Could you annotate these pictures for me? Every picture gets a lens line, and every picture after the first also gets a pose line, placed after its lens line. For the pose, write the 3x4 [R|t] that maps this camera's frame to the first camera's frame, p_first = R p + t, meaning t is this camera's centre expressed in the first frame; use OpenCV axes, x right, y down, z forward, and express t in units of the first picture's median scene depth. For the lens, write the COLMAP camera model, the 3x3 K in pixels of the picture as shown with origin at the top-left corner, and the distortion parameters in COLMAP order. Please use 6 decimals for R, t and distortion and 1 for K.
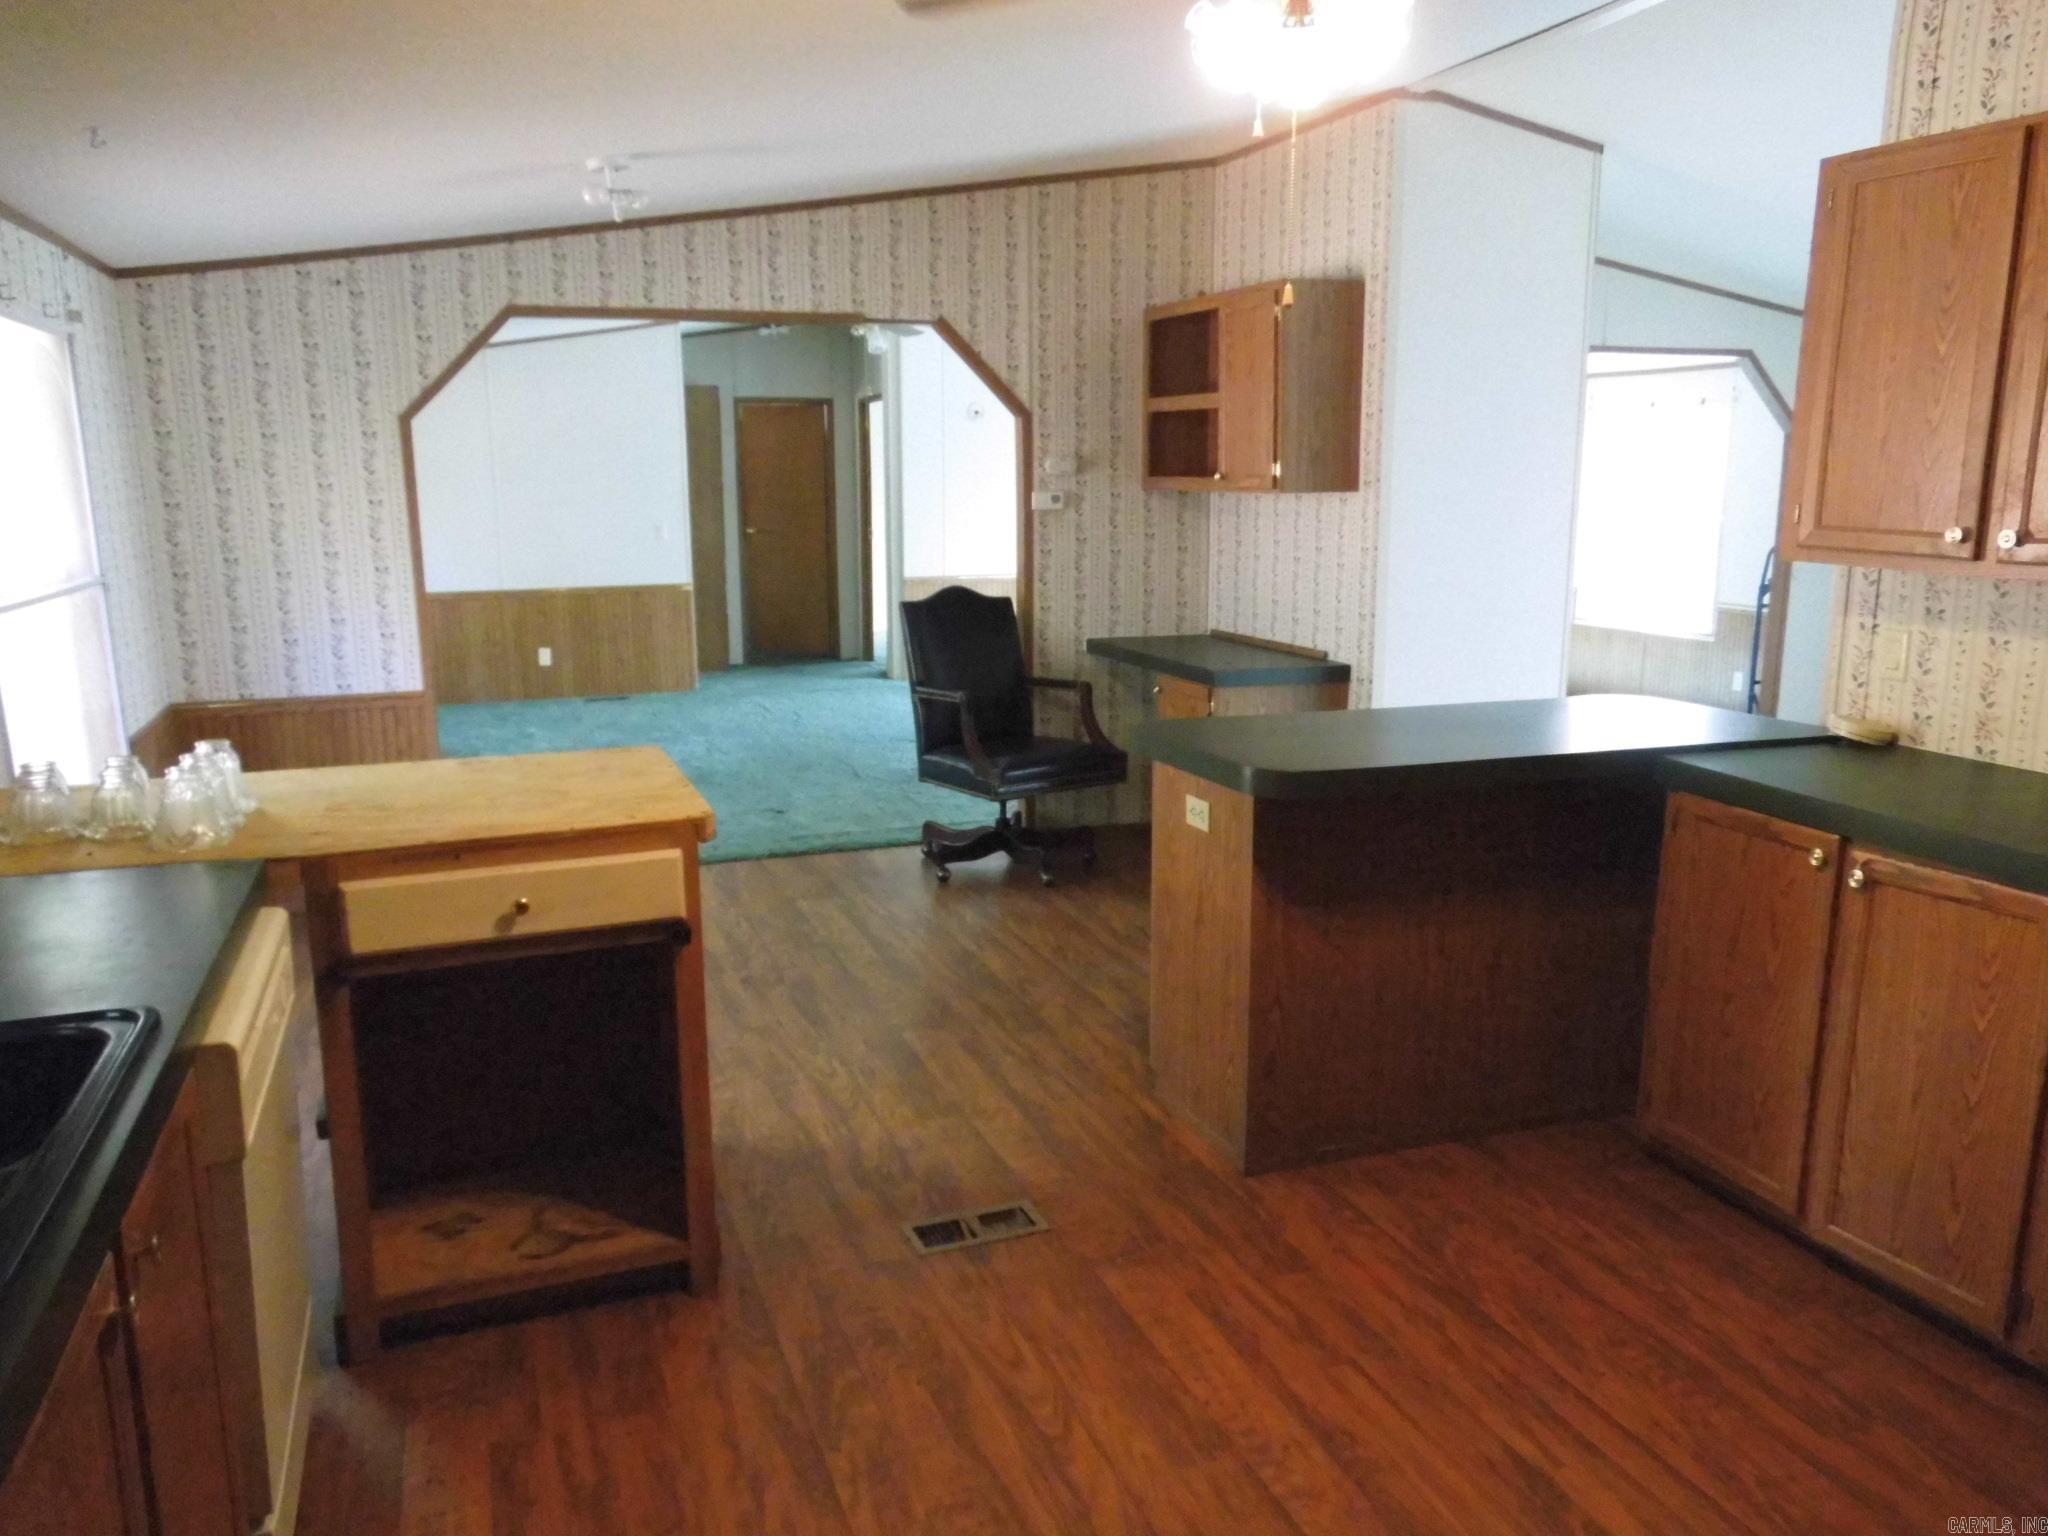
lens RADIAL K [[1486.7, 0, 1025.3], [0, 1486.7, 764.8], [0, 0, 1]] dist [0.010266, 0.000514]
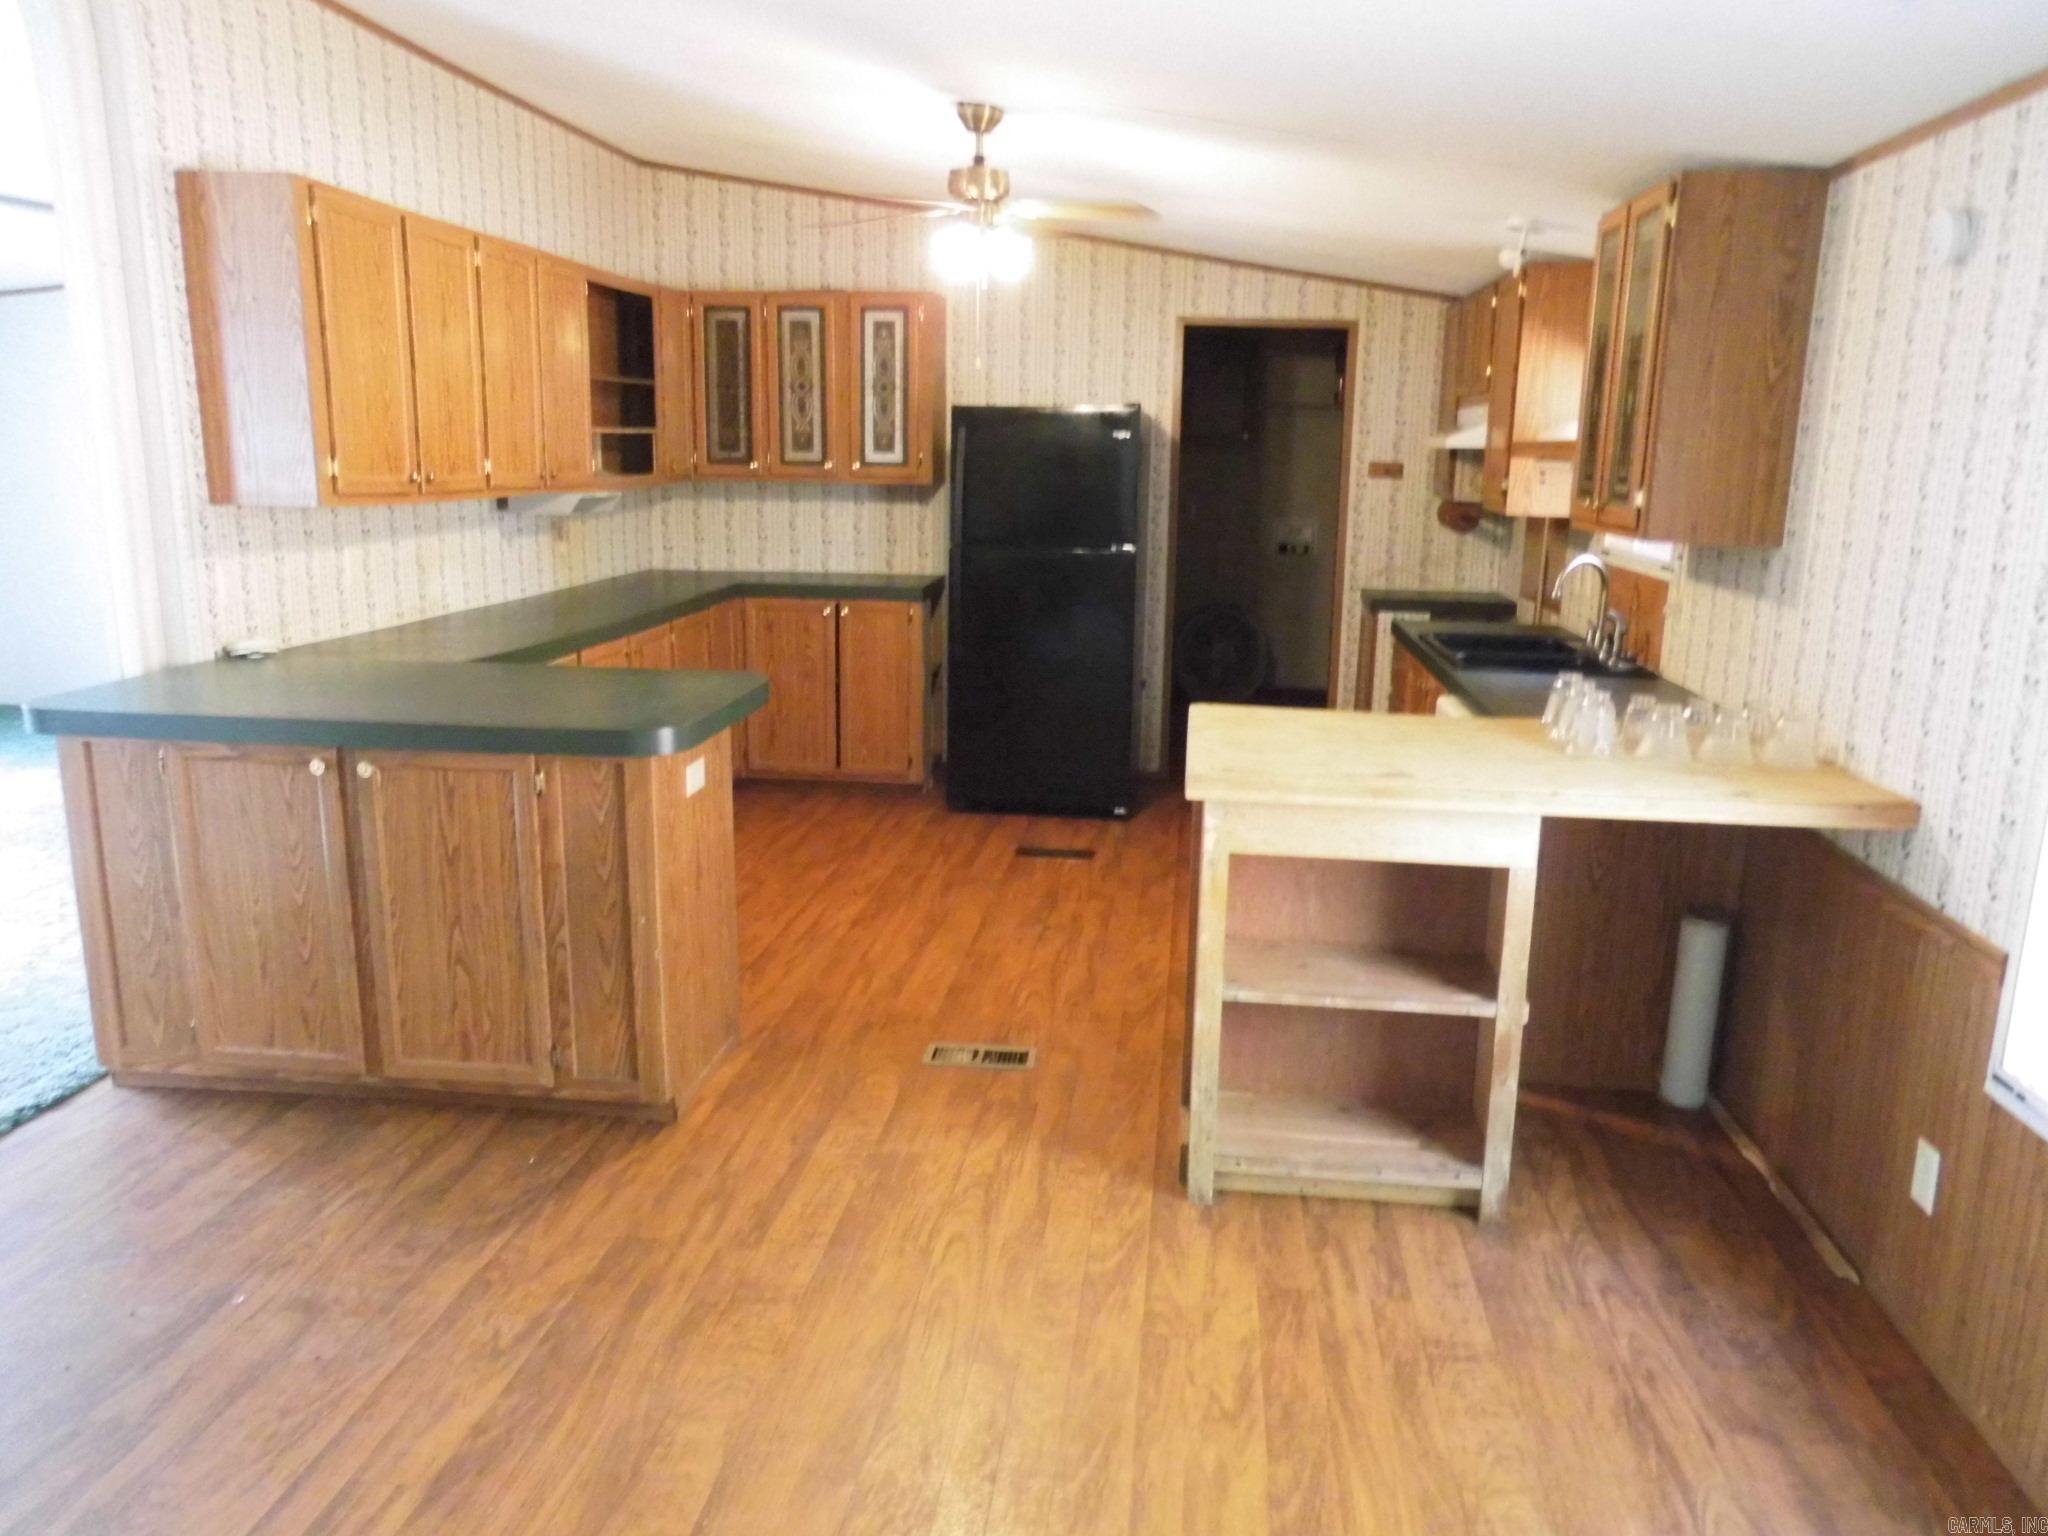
lens RADIAL K [[1486.7, 0, 1024.1], [0, 1486.7, 775.1], [0, 0, 1]] dist [0.010266, 0.000514]
pose [[-0.882669, -0.118013, 0.454938, -0.597673], [0.074525, 0.920574, 0.383392, -0.375322], [-0.464050, 0.372313, -0.803767, 1.877267]]
